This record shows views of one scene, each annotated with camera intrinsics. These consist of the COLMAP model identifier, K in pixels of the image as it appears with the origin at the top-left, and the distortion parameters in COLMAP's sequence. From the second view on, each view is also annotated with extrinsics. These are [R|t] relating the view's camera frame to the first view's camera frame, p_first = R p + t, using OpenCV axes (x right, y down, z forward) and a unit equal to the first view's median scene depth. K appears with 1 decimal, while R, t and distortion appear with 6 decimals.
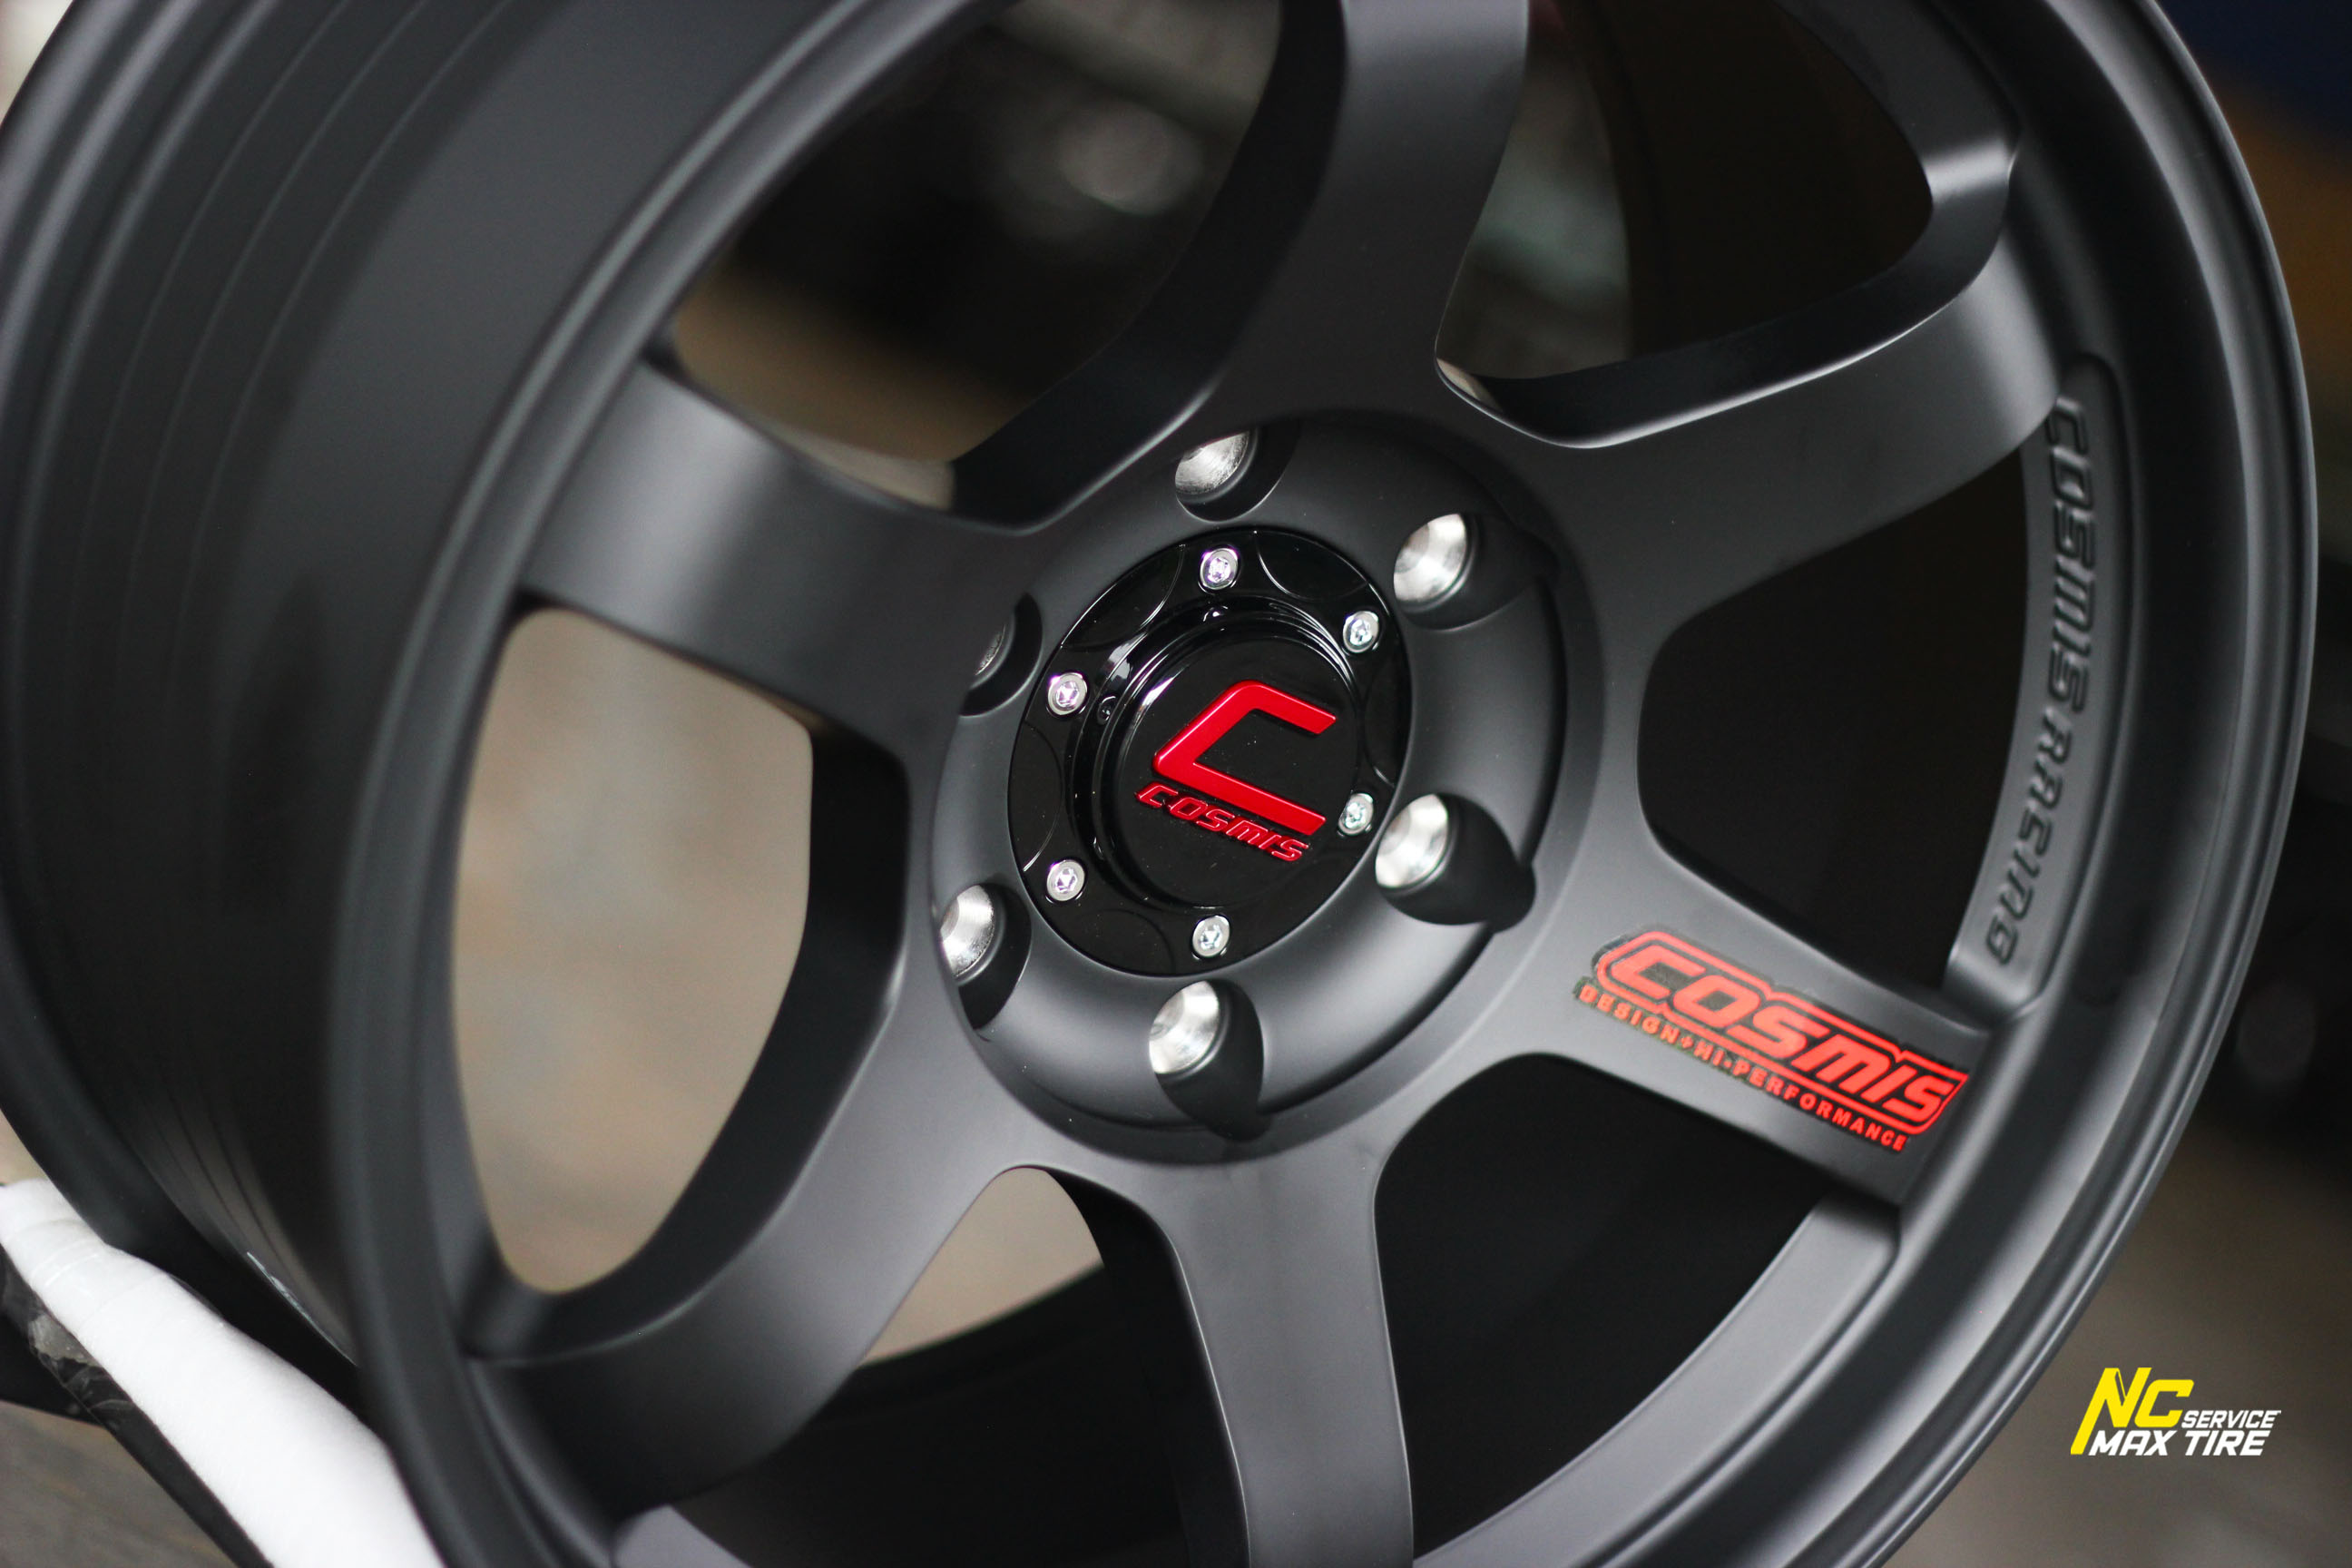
lens RADIAL K [[6363.0, 0, 1176.0], [0, 6363.0, 784.0], [0, 0, 1]] dist [-0.103248, -0.936833]
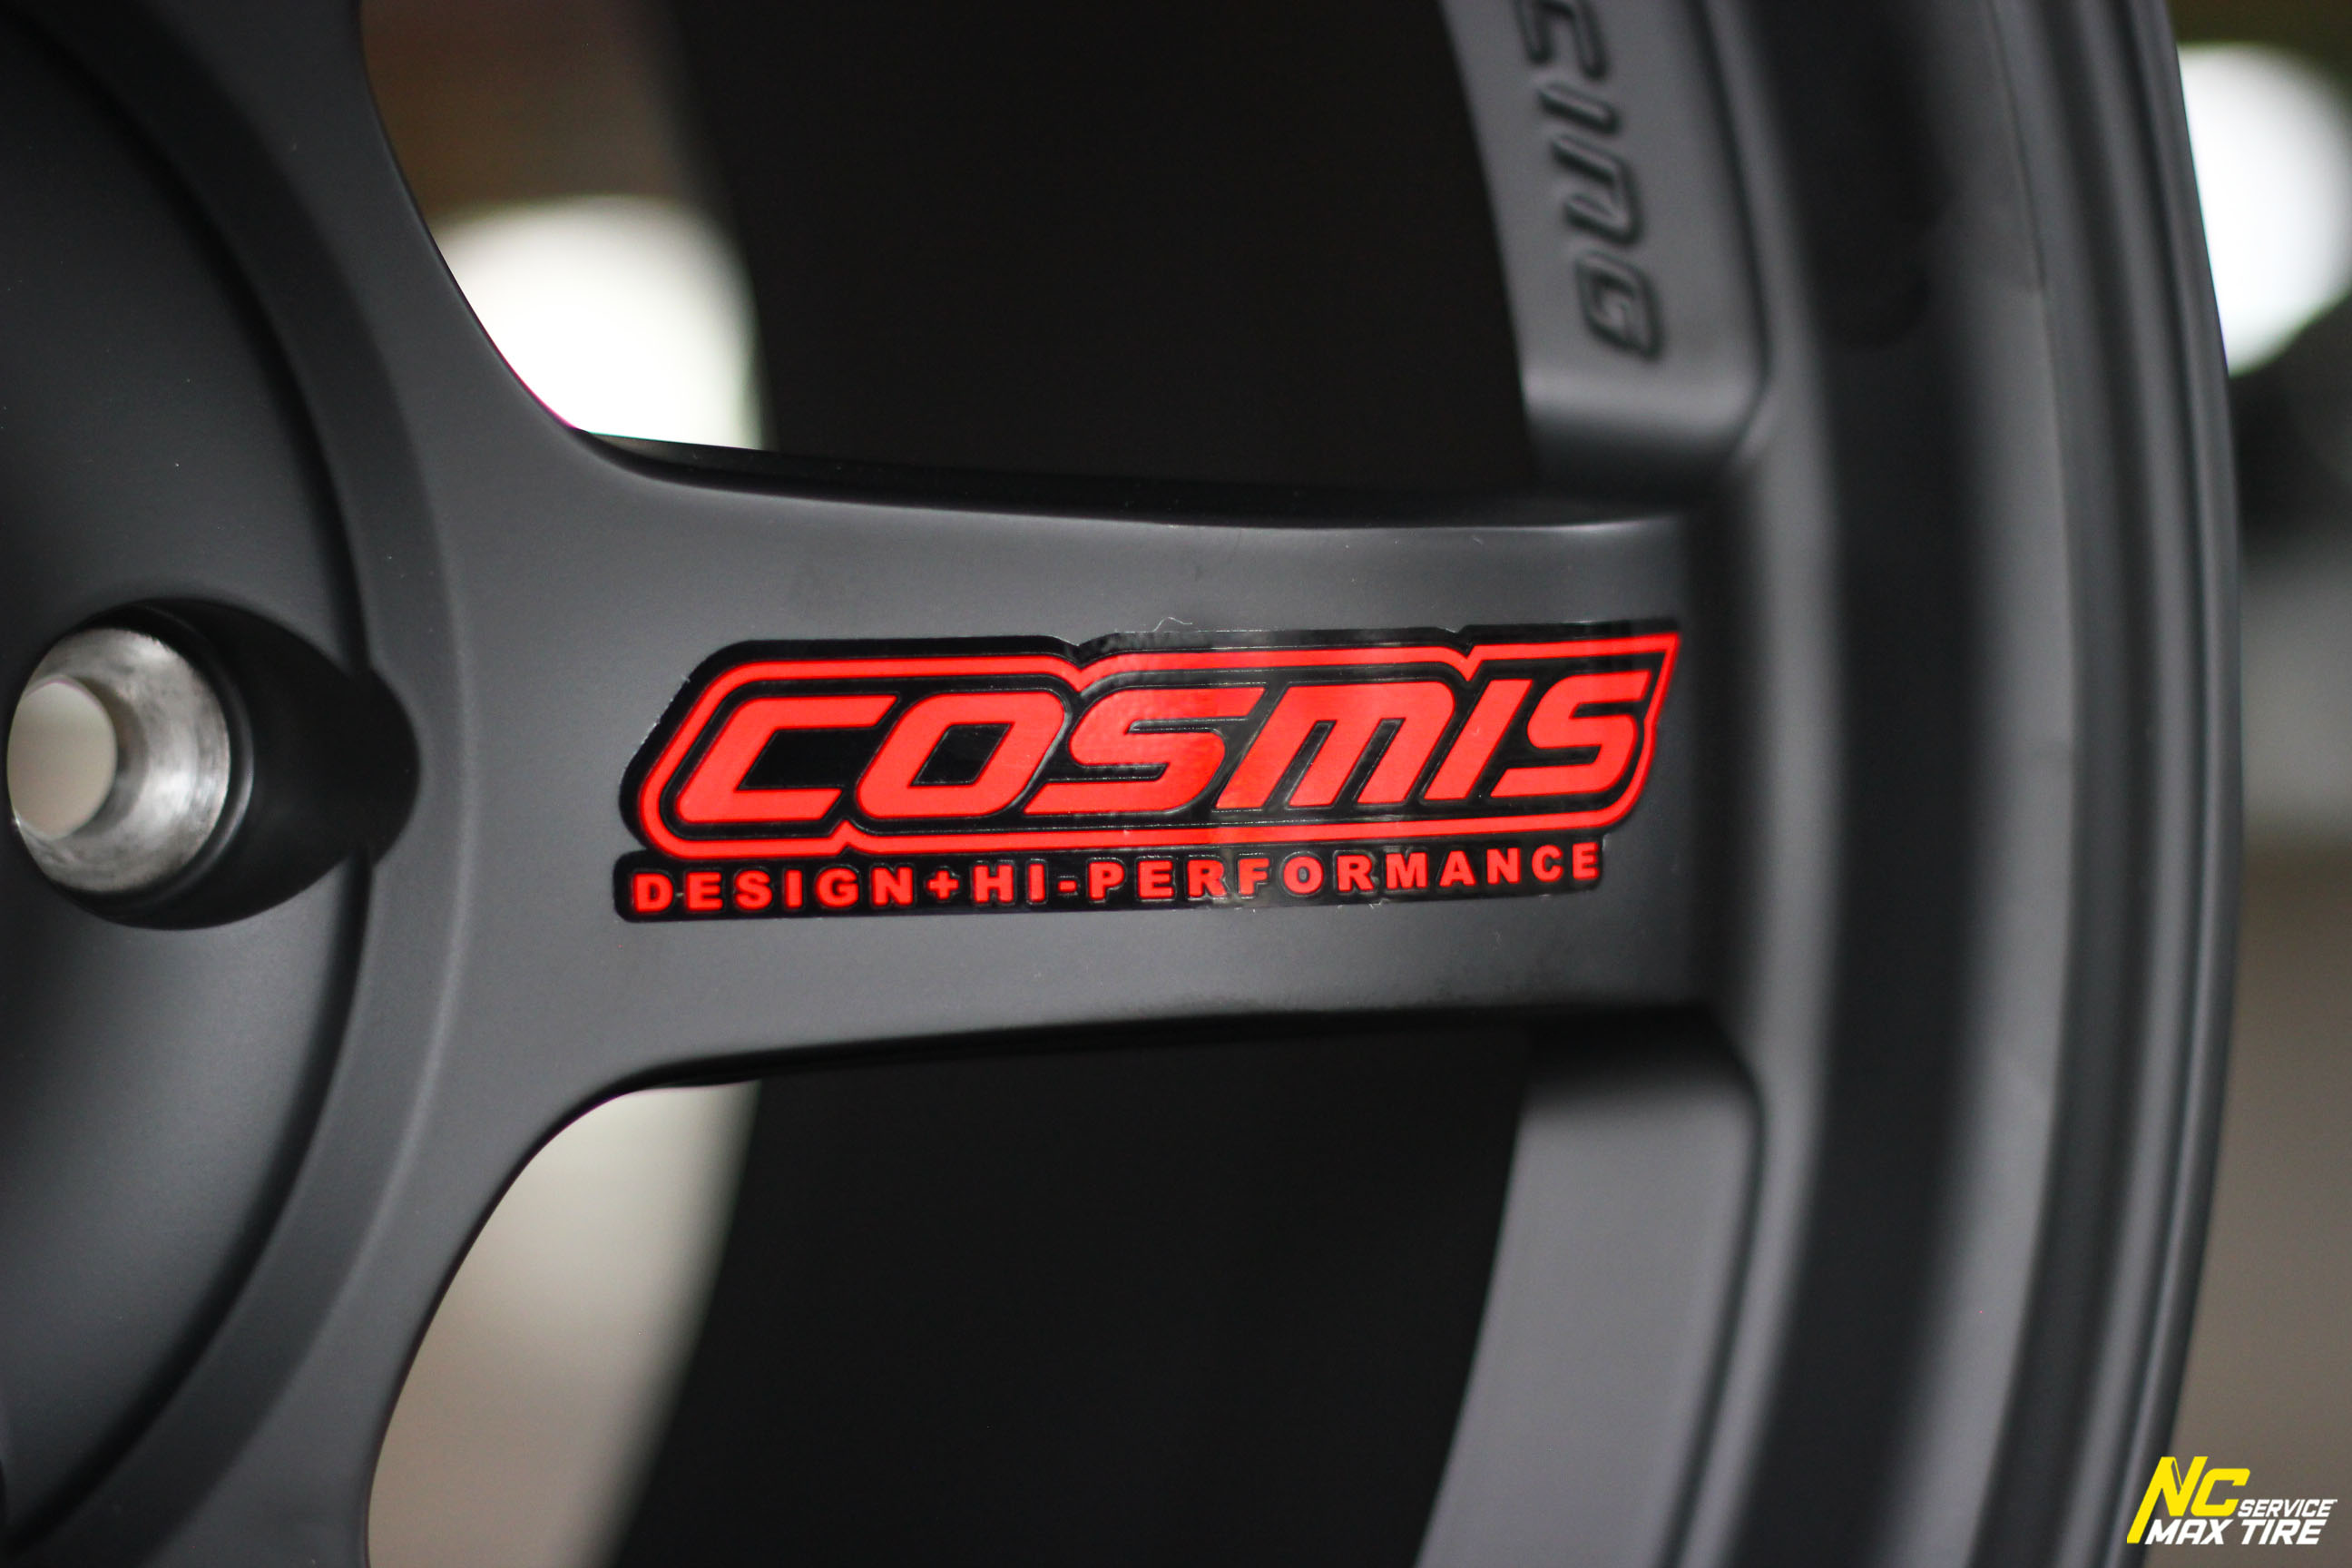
lens RADIAL K [[5668.4, 0, 1176.0], [0, 5668.4, 784.0], [0, 0, 1]] dist [-0.084890, 0.232145]
pose [[0.883032, -0.464495, -0.067079, 0.117987], [0.461445, 0.885375, -0.056382, 0.060766], [0.085579, 0.018834, 0.996153, 0.649795]]
